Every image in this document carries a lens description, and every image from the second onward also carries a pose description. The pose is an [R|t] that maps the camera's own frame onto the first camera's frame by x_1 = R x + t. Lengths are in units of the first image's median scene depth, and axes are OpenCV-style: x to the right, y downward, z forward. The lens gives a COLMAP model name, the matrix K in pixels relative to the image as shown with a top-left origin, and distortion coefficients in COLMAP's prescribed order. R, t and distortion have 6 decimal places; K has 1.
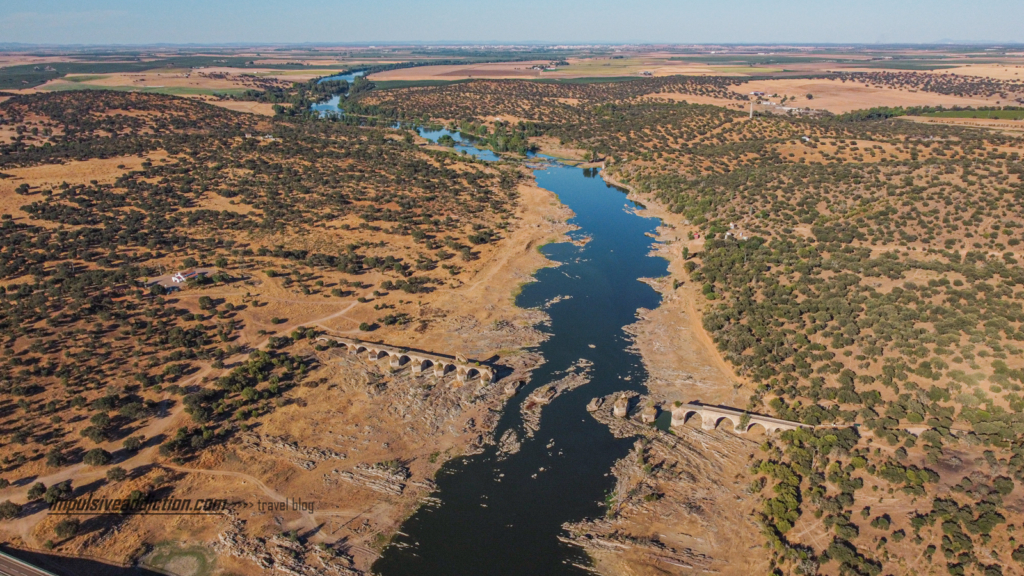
lens RADIAL K [[754.3, 0, 512.0], [0, 754.3, 288.0], [0, 0, 1]] dist [-0.002292, -0.005262]
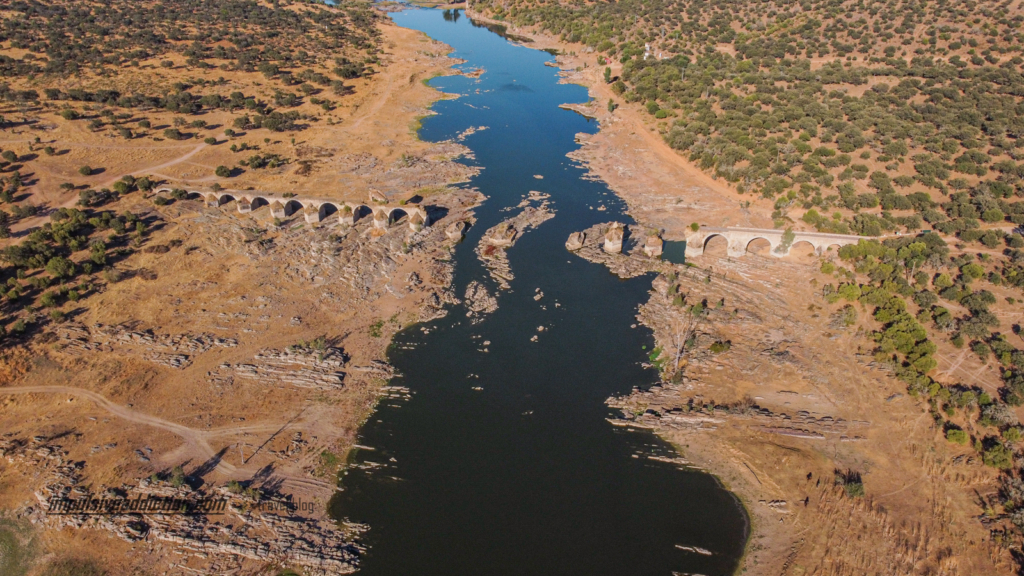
lens RADIAL K [[758.9, 0, 512.0], [0, 758.9, 288.0], [0, 0, 1]] dist [-0.009945, -0.003677]
pose [[0.975190, -0.093308, 0.200745, -0.096481], [0.062555, 0.986022, 0.154429, 0.076398], [-0.212349, -0.138040, 0.967395, 0.273888]]
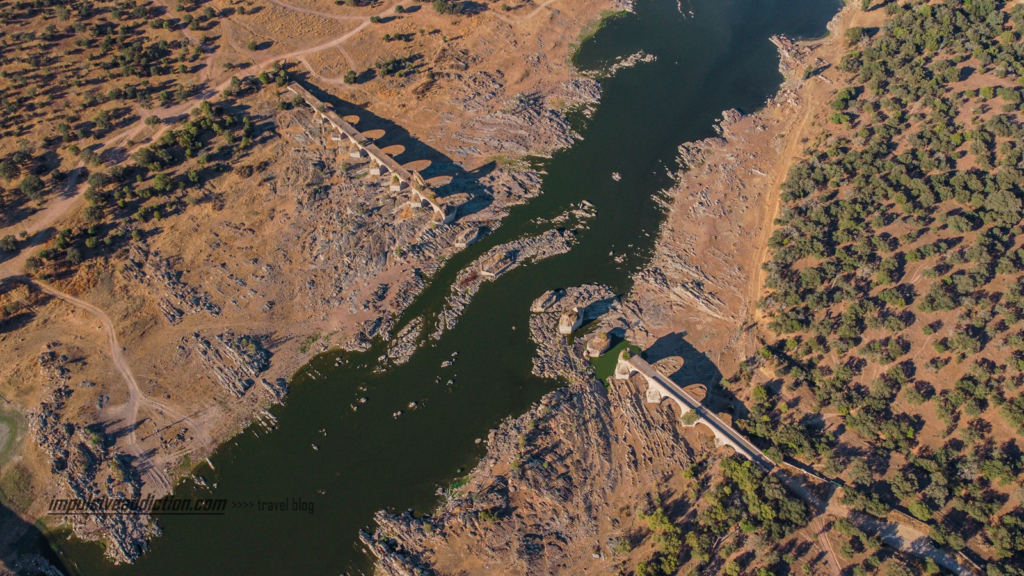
lens RADIAL K [[758.9, 0, 512.0], [0, 758.9, 288.0], [0, 0, 1]] dist [-0.009945, -0.003677]
pose [[0.937049, 0.280825, -0.207548, 0.220662], [-0.120794, 0.818339, 0.561898, -0.271642], [0.327640, -0.501456, 0.800746, 0.349354]]
